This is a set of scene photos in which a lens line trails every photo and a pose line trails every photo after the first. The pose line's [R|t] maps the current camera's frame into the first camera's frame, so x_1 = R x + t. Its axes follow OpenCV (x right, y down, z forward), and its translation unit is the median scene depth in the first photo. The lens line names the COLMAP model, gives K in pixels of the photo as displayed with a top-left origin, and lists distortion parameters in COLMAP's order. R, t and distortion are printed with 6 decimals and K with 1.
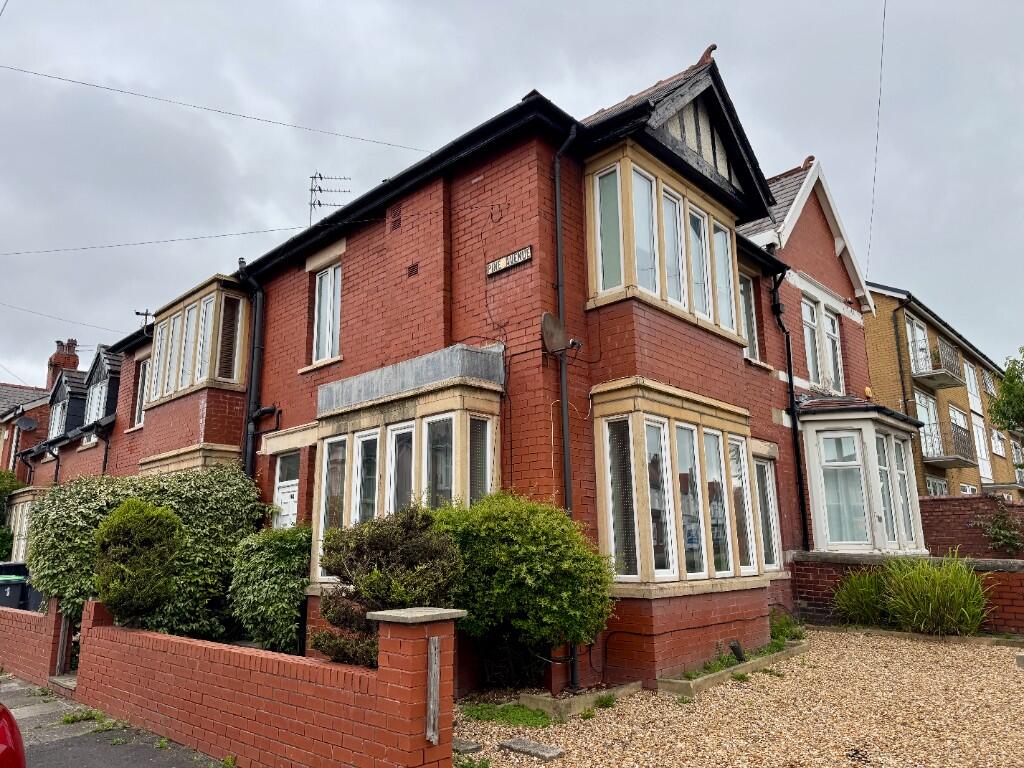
lens RADIAL K [[711.0, 0, 511.4], [0, 711.0, 385.0], [0, 0, 1]] dist [0.004180, -0.005670]
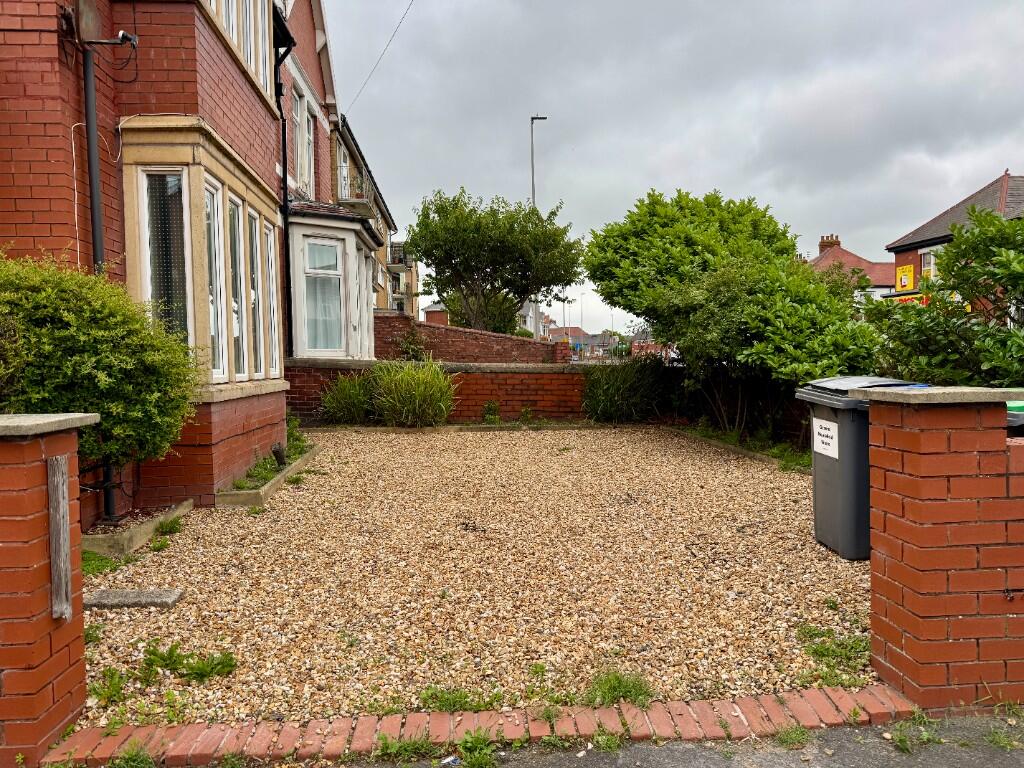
lens RADIAL K [[711.0, 0, 495.7], [0, 711.0, 405.8], [0, 0, 1]] dist [0.004180, -0.005670]
pose [[0.674107, -0.045084, 0.737257, -0.167237], [-0.157066, 0.966558, 0.202719, 0.076768], [-0.721741, -0.252452, 0.644483, 0.208629]]
